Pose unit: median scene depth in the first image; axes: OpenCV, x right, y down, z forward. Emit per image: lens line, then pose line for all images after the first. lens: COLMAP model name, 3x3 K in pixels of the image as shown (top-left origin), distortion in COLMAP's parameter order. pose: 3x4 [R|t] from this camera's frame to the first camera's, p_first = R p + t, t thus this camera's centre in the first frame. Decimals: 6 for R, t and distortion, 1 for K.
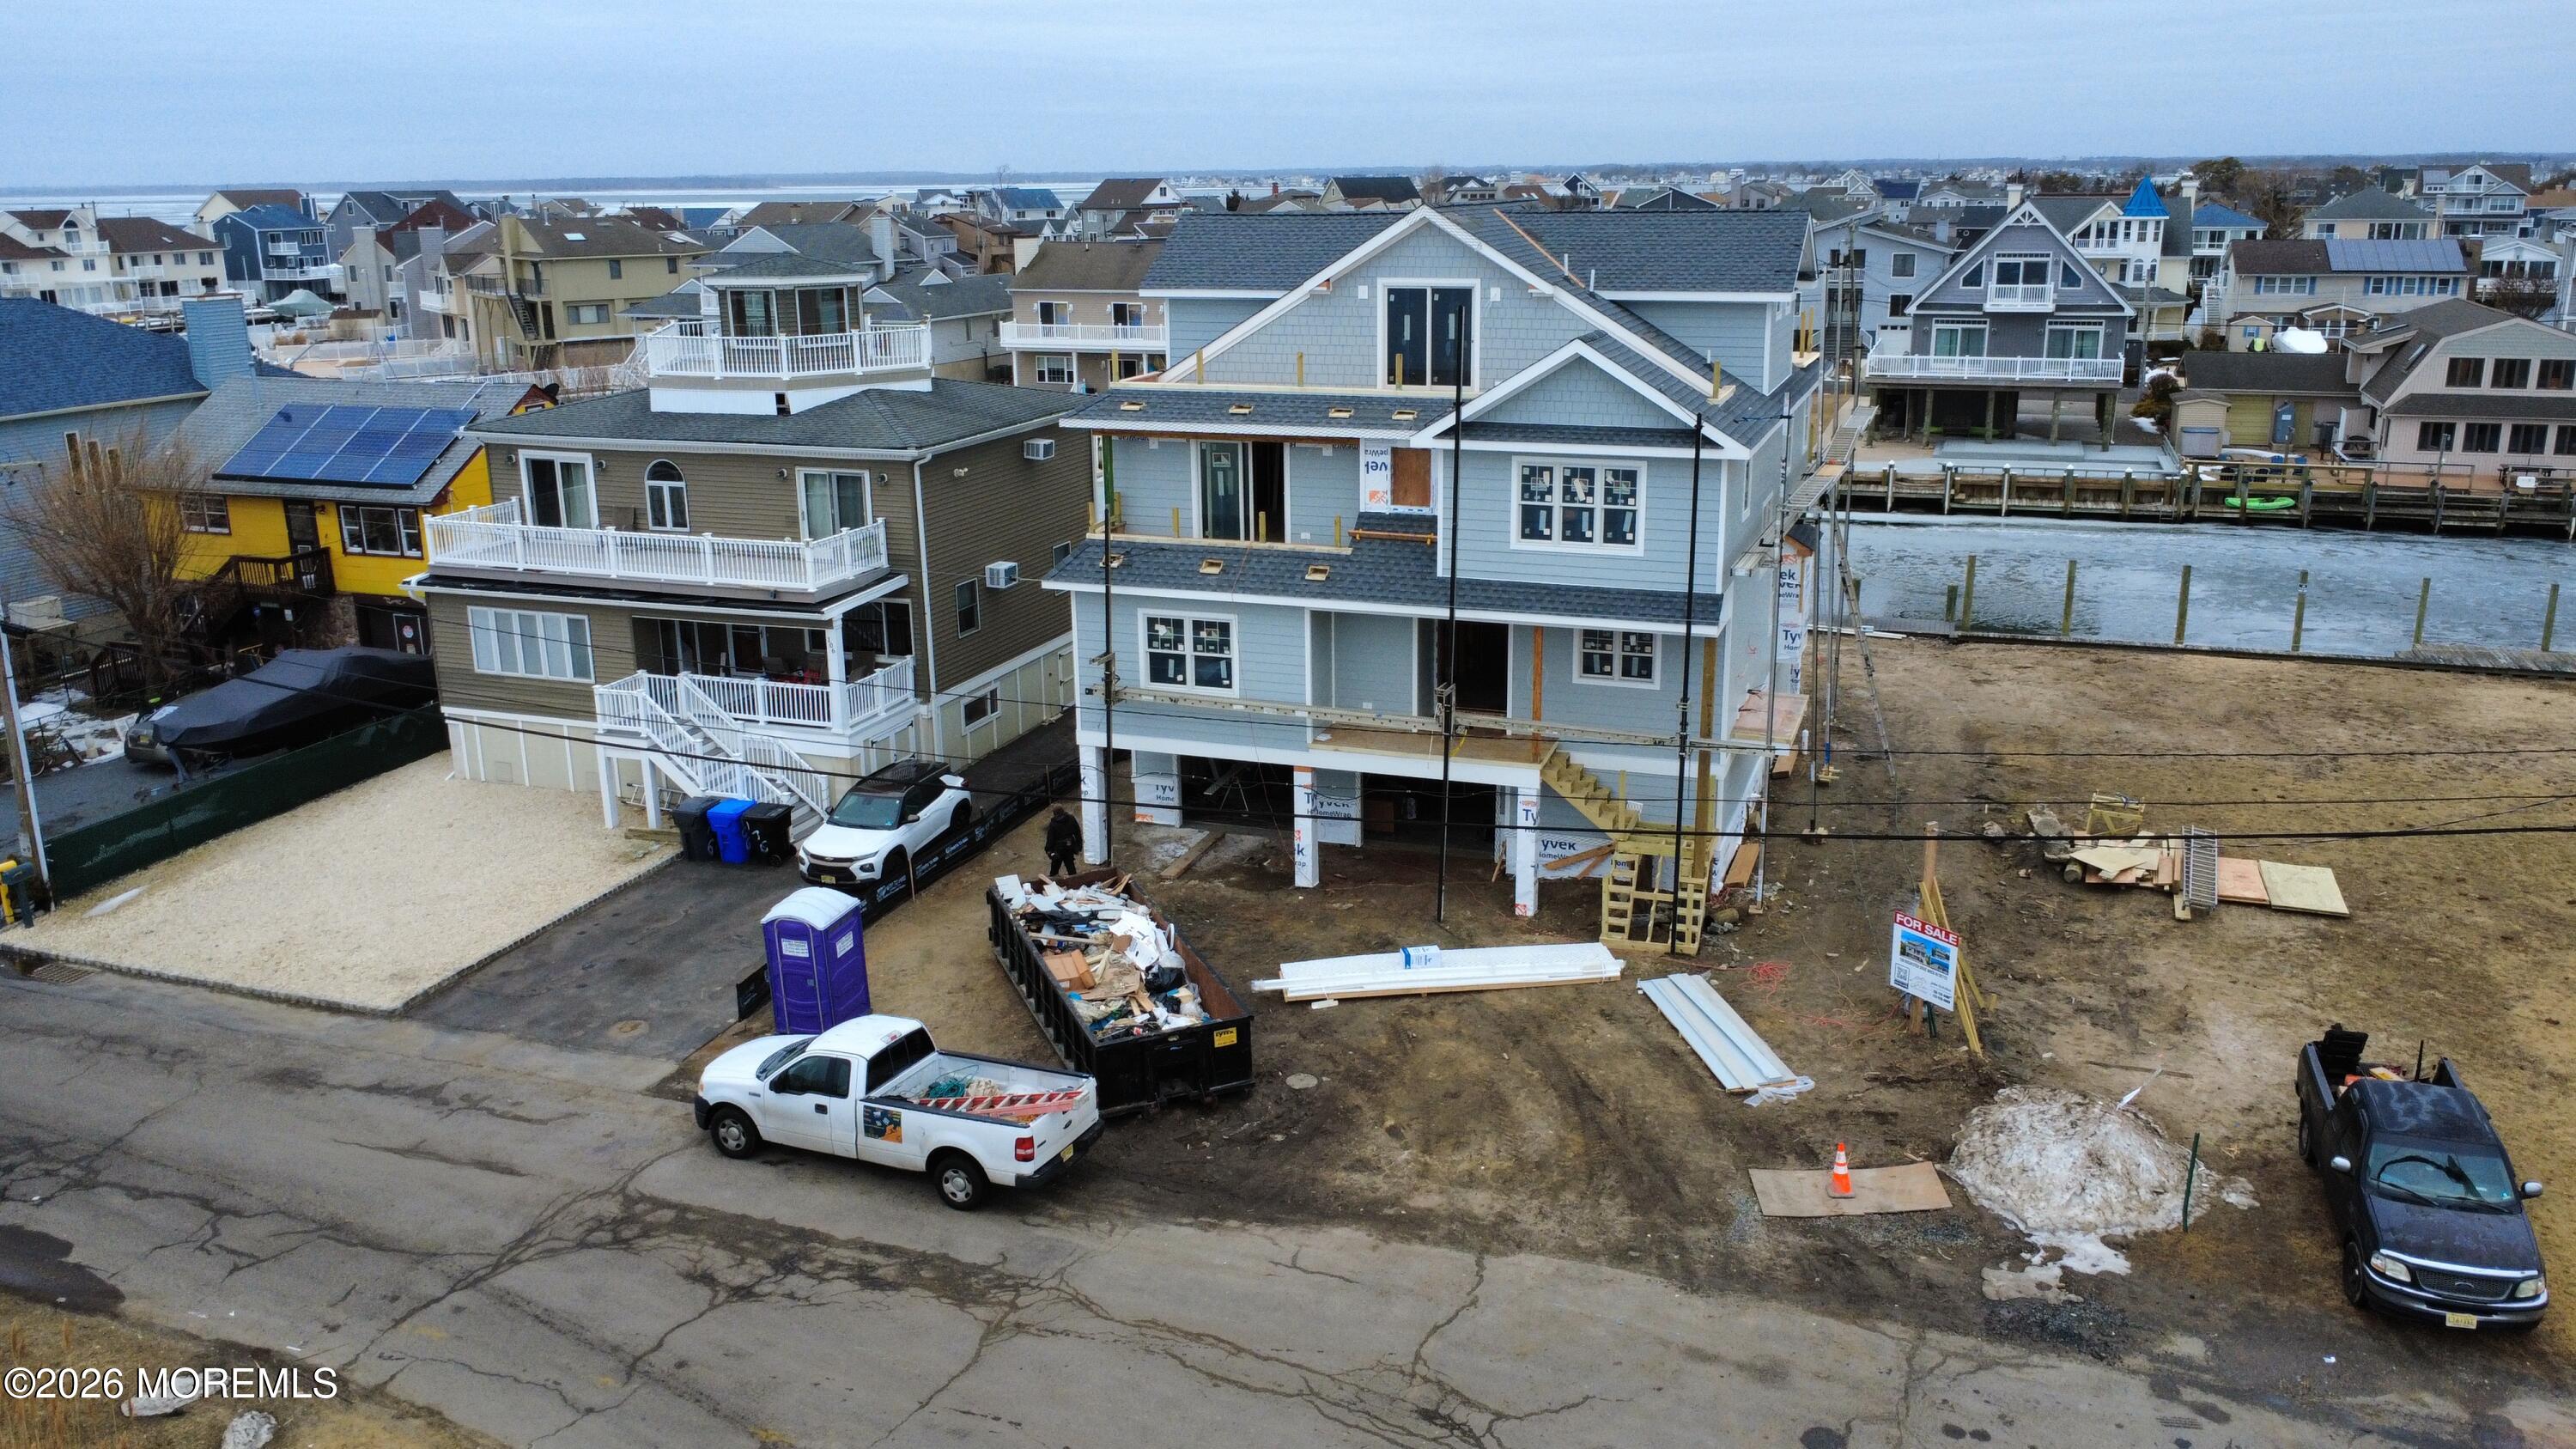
lens RADIAL K [[1925.2, 0, 1297.6], [0, 1925.2, 729.1], [0, 0, 1]] dist [0.002531, -0.005049]
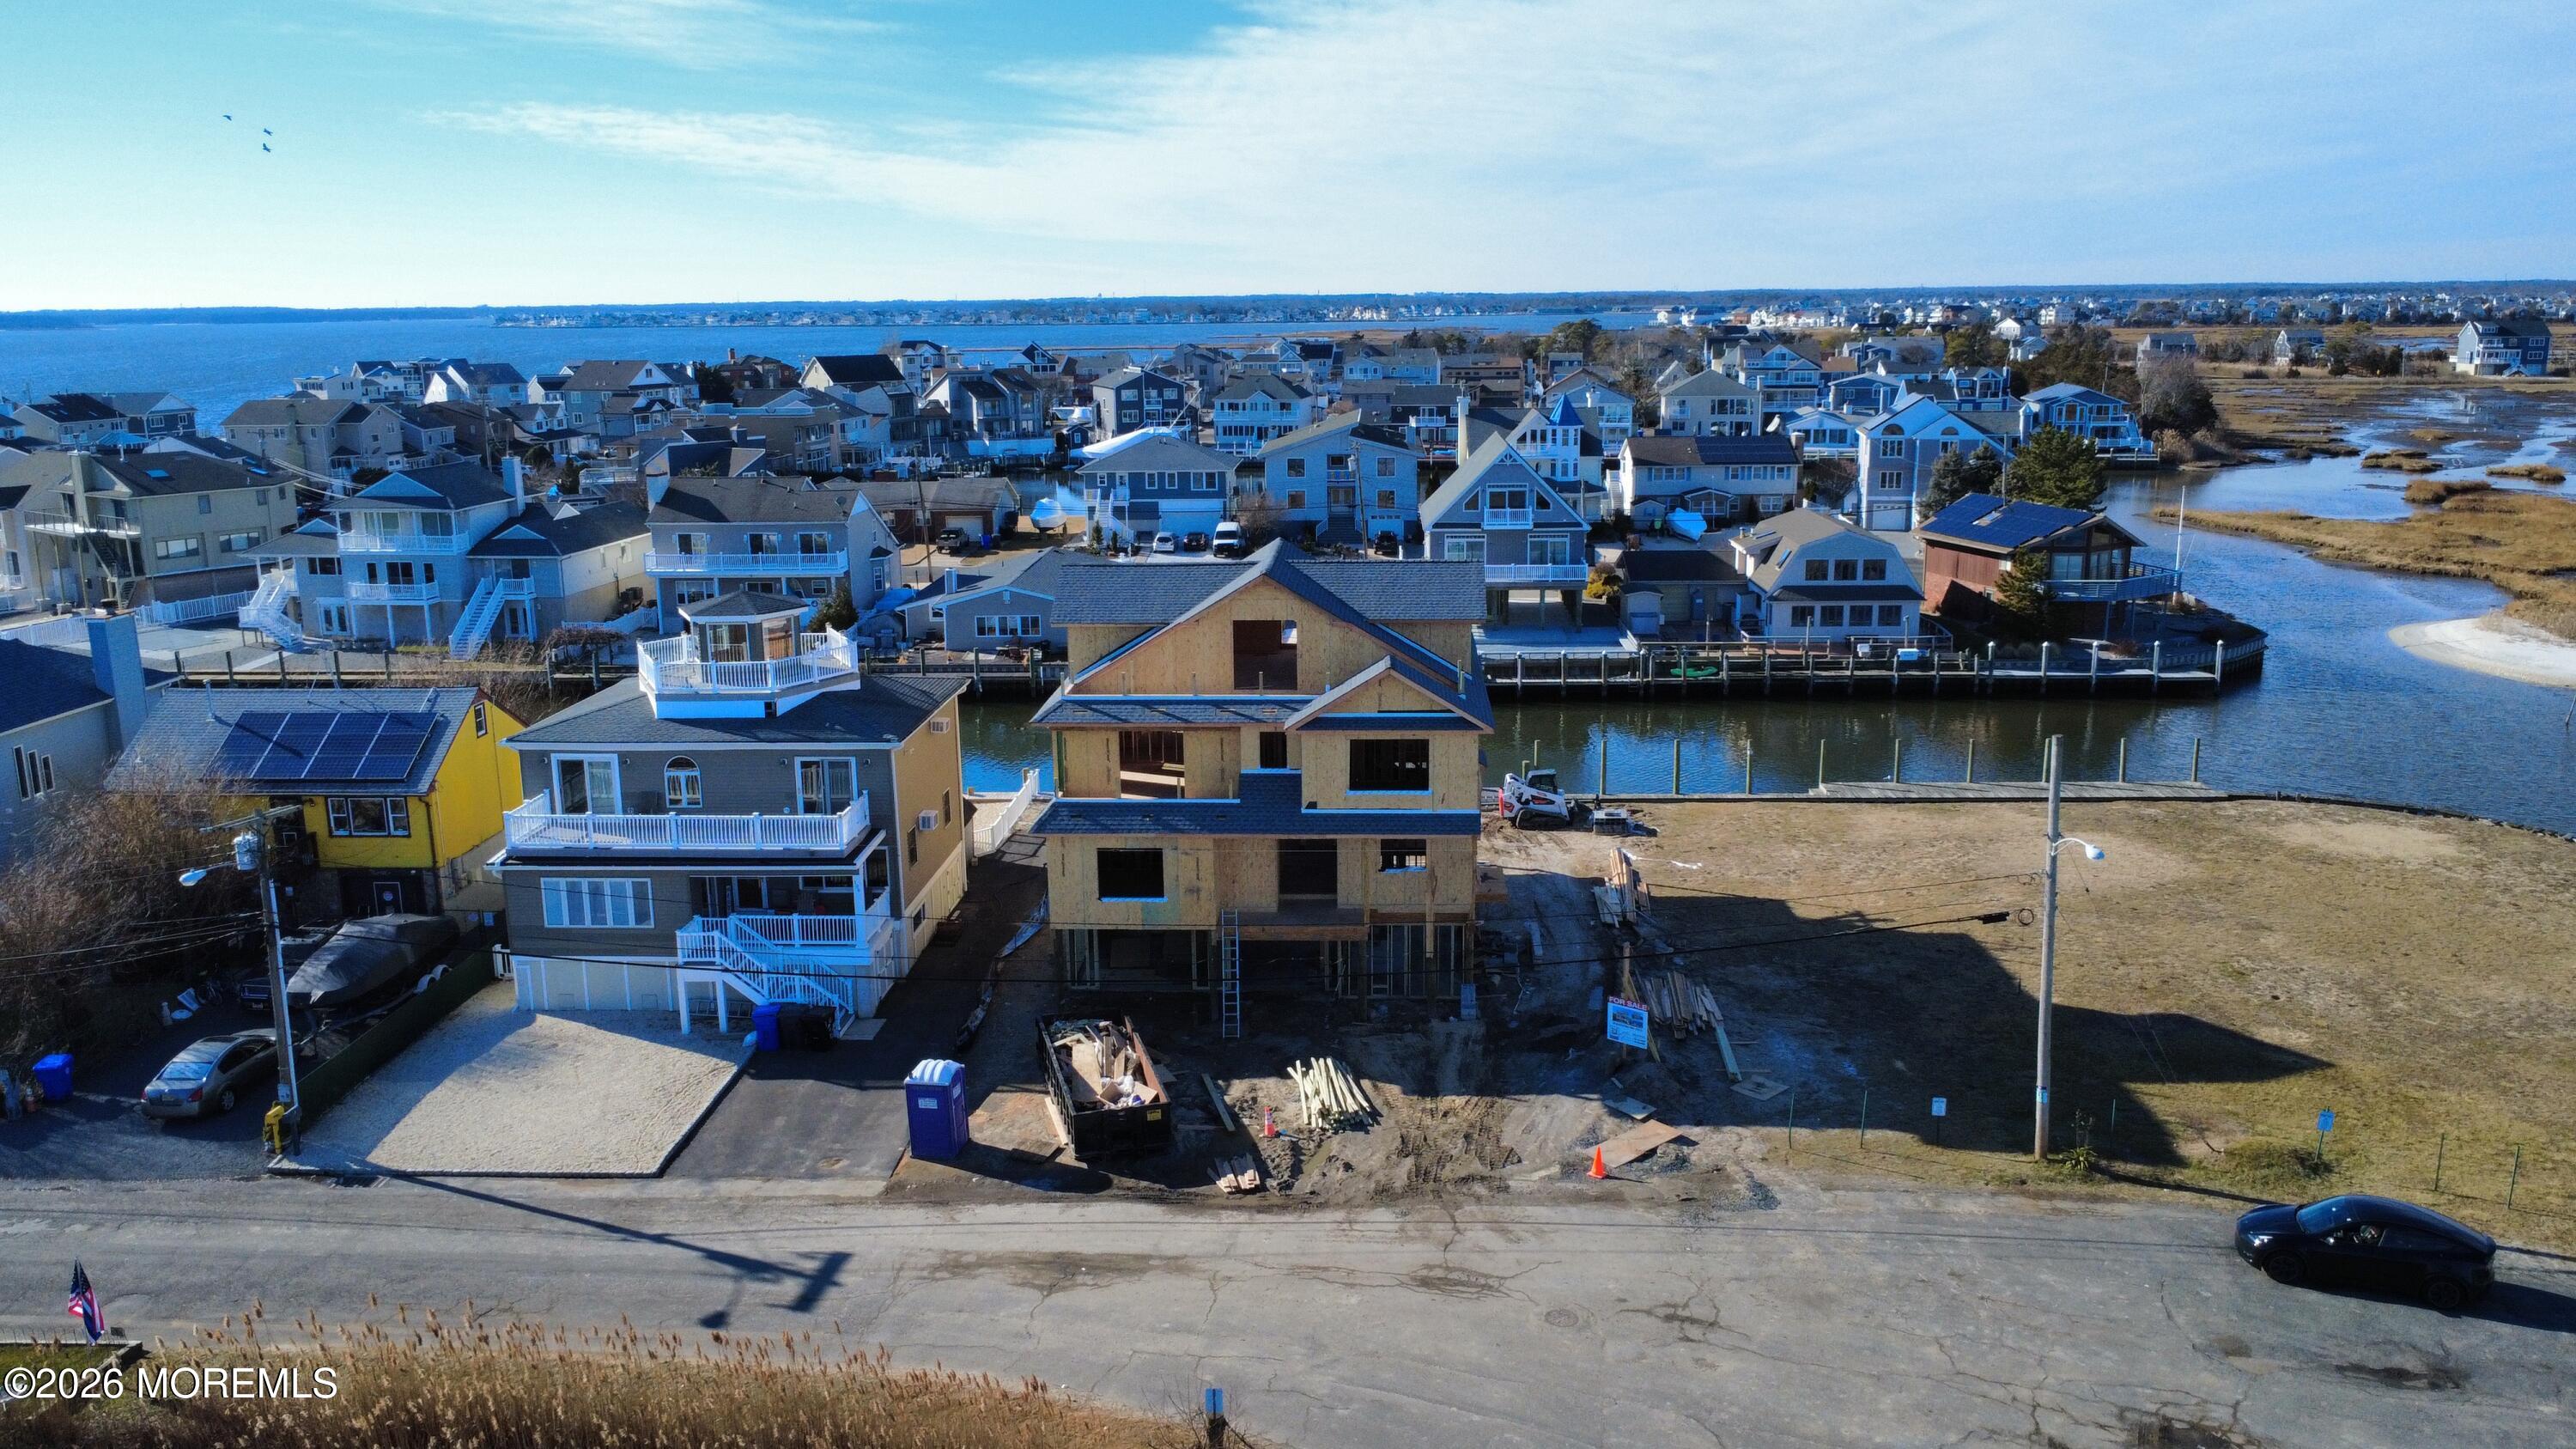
lens RADIAL K [[1927.9, 0, 1297.0], [0, 1927.9, 730.5], [0, 0, 1]] dist [0.002576, -0.004785]
pose [[0.955492, -0.064279, 0.287930, -0.361031], [0.082610, 0.995226, -0.051962, -0.061863], [-0.283216, 0.073435, 0.956241, -0.487875]]
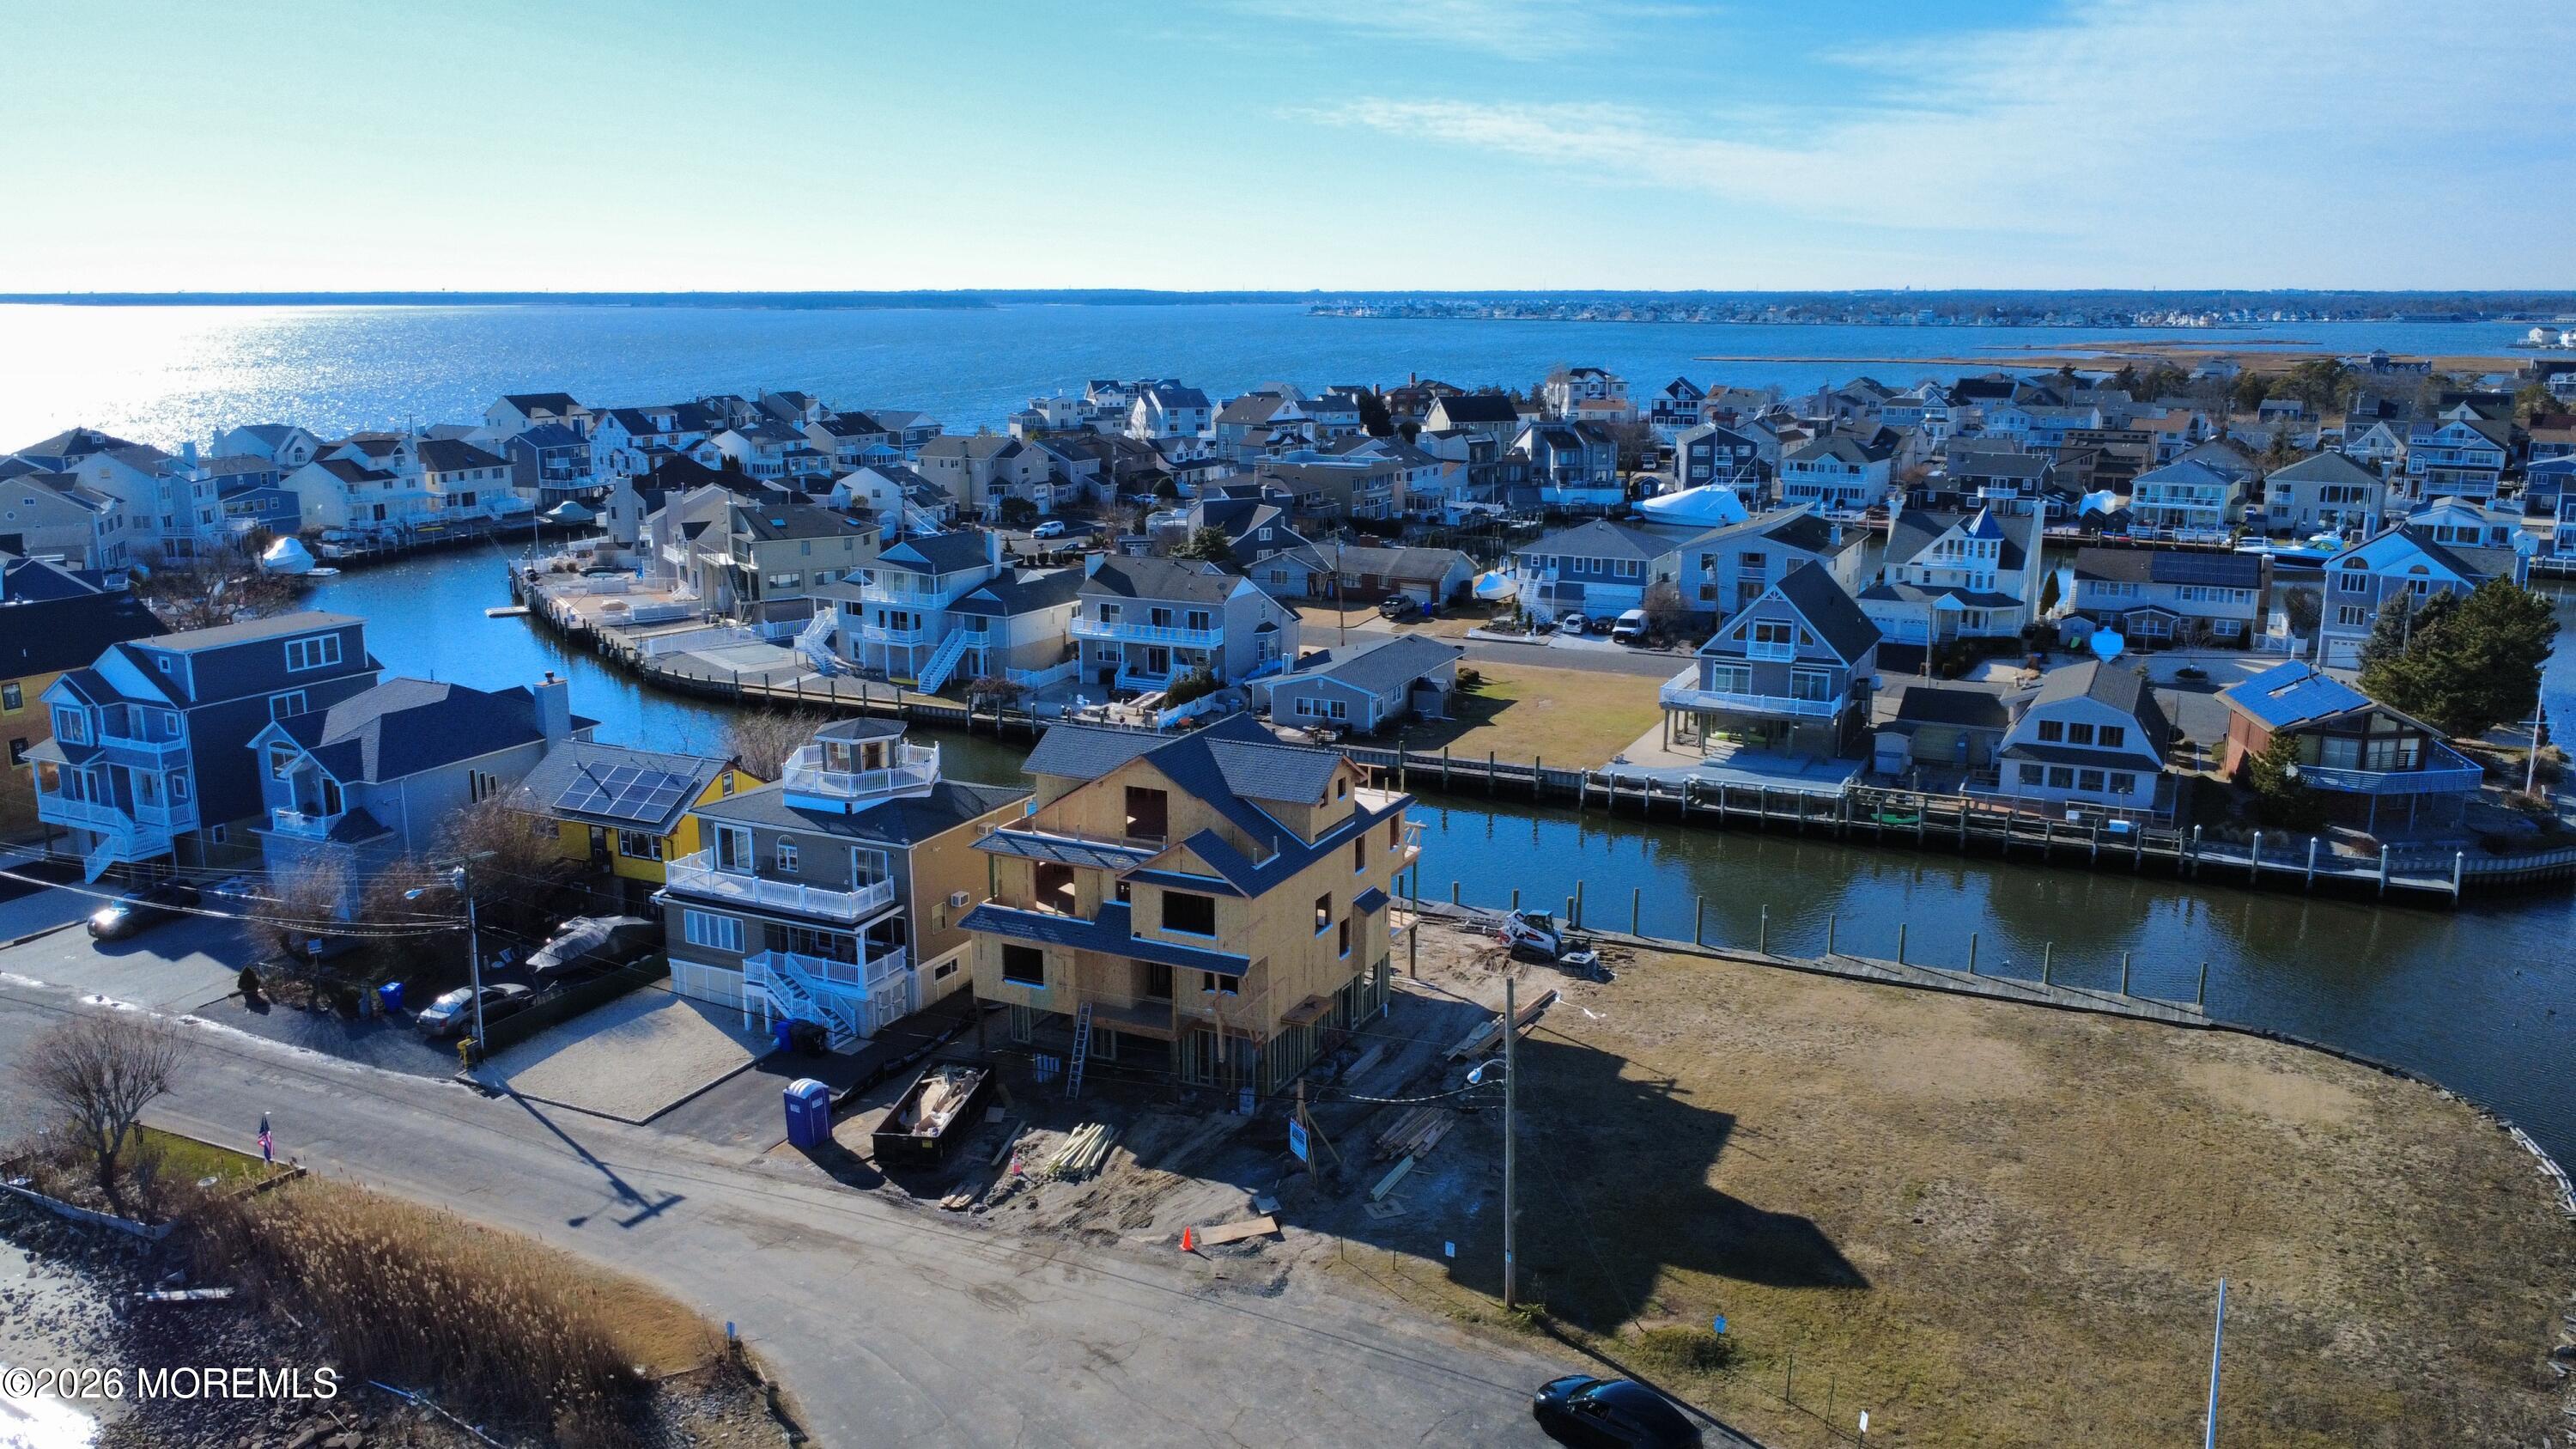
lens RADIAL K [[1931.0, 0, 1298.2], [0, 1931.0, 727.3], [0, 0, 1]] dist [0.002489, -0.005786]
pose [[0.994539, 0.035078, -0.098292, 0.430681], [-0.040696, 0.997615, -0.055749, -0.190322], [0.096102, 0.059445, 0.993595, -1.032636]]
